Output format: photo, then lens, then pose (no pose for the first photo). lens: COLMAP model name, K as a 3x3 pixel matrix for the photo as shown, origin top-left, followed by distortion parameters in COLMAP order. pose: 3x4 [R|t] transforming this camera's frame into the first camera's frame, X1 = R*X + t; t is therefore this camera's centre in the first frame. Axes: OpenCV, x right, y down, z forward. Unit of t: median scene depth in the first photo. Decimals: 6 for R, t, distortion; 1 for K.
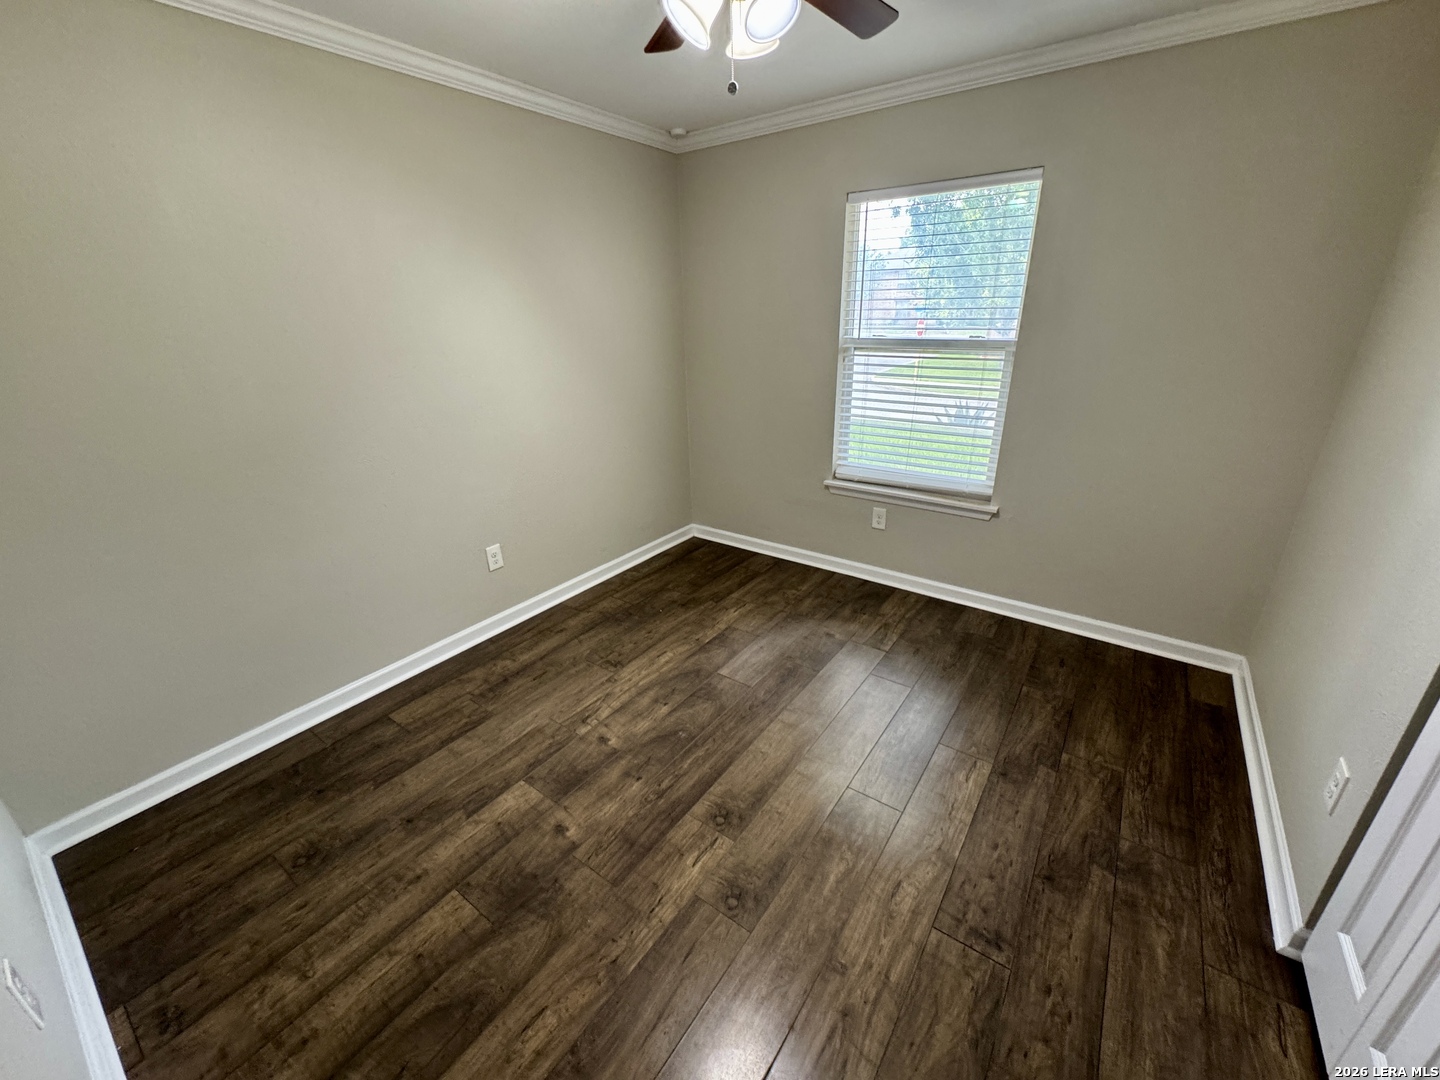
lens RADIAL K [[576.8, 0, 719.5], [0, 576.8, 542.6], [0, 0, 1]] dist [-0.002308, 0.000455]
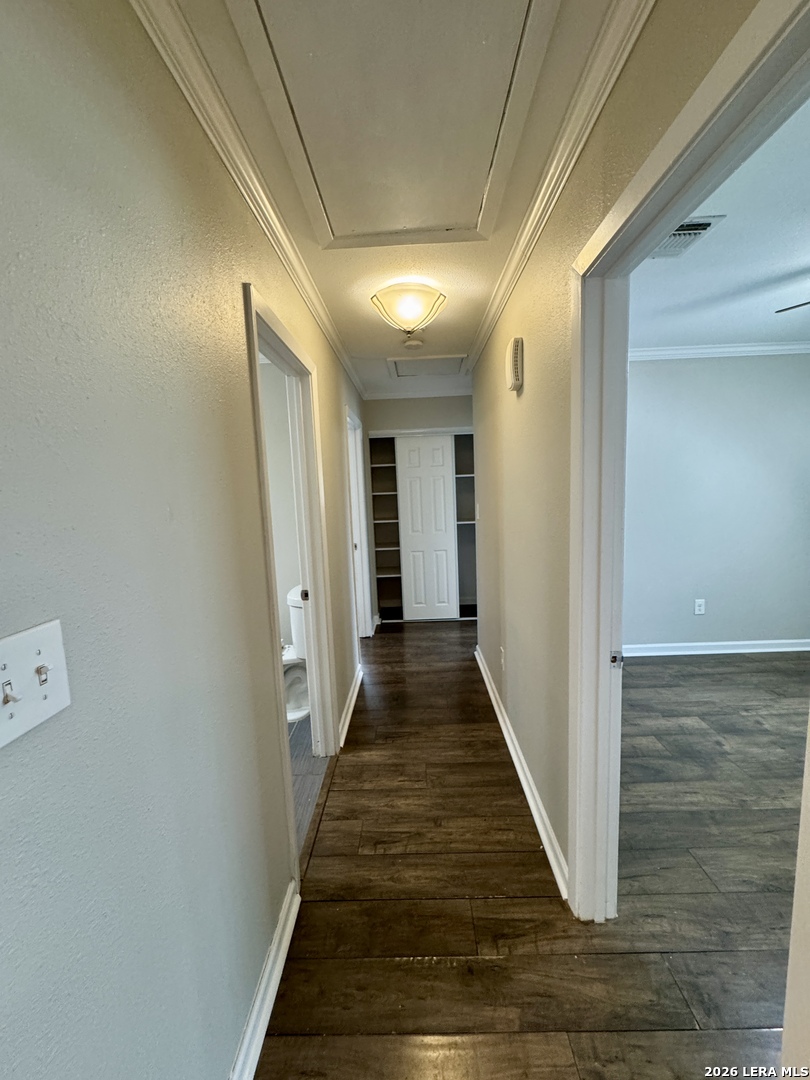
lens RADIAL K [[432.6, 0, 409.1], [0, 432.6, 539.4], [0, 0, 1]] dist [-0.002308, 0.000455]
pose [[0.576378, 0.098242, -0.811256, 0.151846], [-0.282938, 0.955335, -0.085331, 0.241790], [0.766638, 0.278718, 0.578430, -0.537742]]
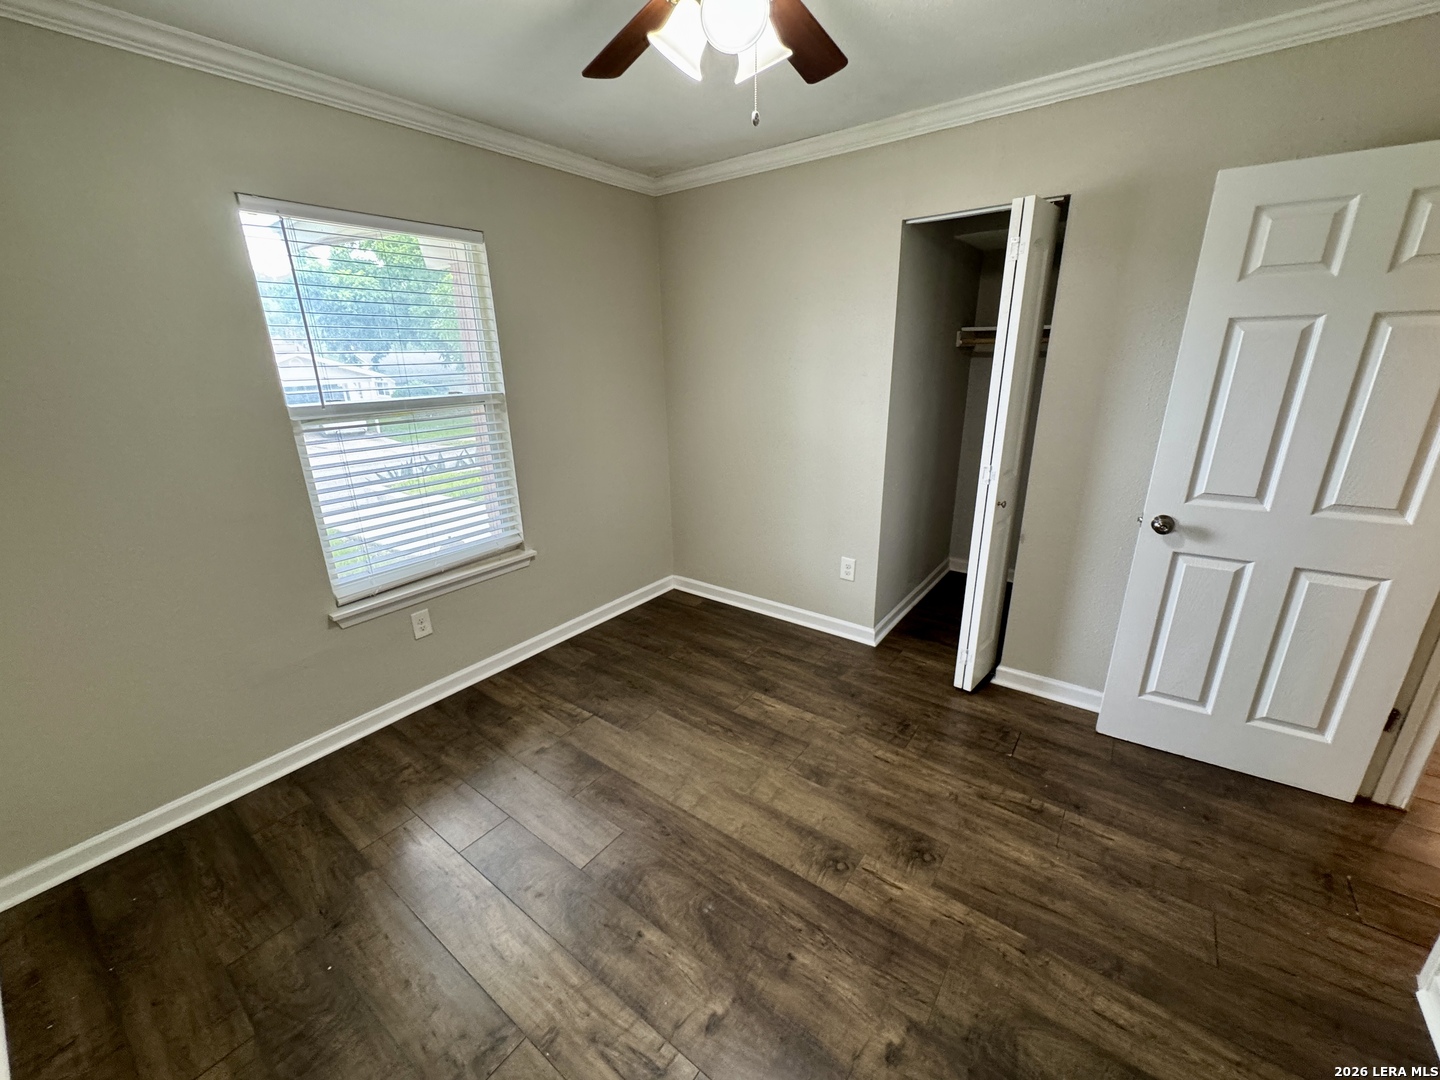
lens RADIAL K [[576.8, 0, 719.5], [0, 576.8, 542.6], [0, 0, 1]] dist [-0.002308, 0.000455]
pose [[0.021661, -0.294778, 0.955320, -0.656406], [0.392740, 0.881237, 0.263014, -0.283841], [-0.919394, 0.369495, 0.134860, 0.732462]]
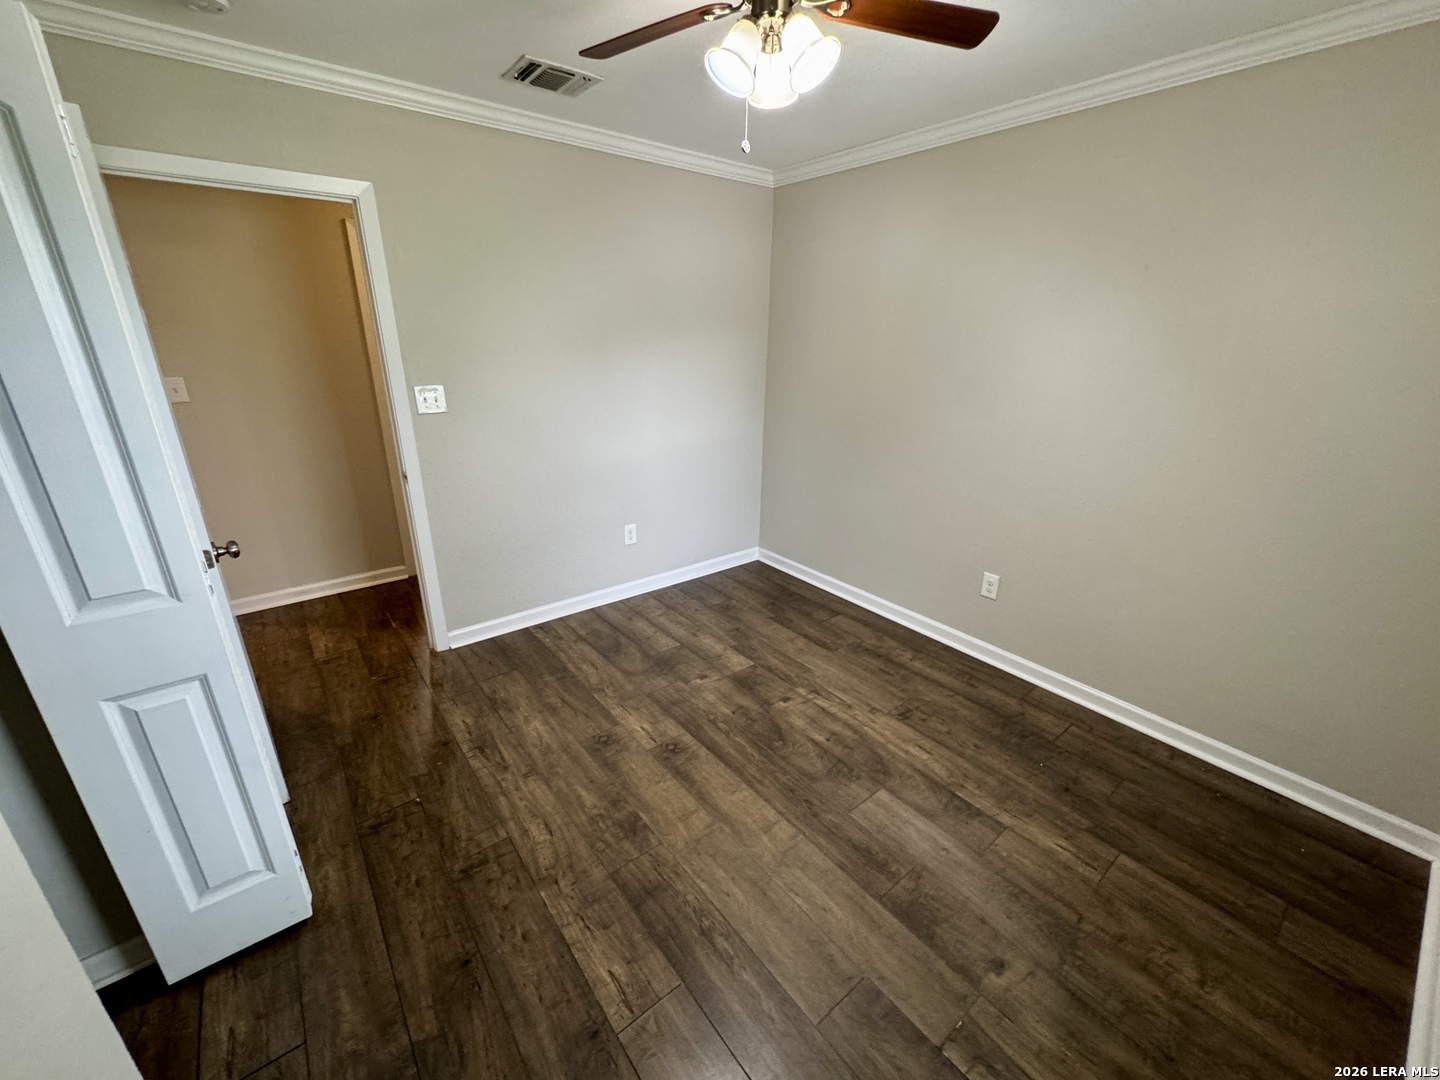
lens RADIAL K [[576.8, 0, 719.5], [0, 576.8, 542.6], [0, 0, 1]] dist [-0.002308, 0.000455]
pose [[-0.274207, 0.347496, -0.896692, 0.795653], [-0.368841, 0.823120, 0.431775, -0.387160], [0.888126, 0.449133, -0.097534, 0.869095]]
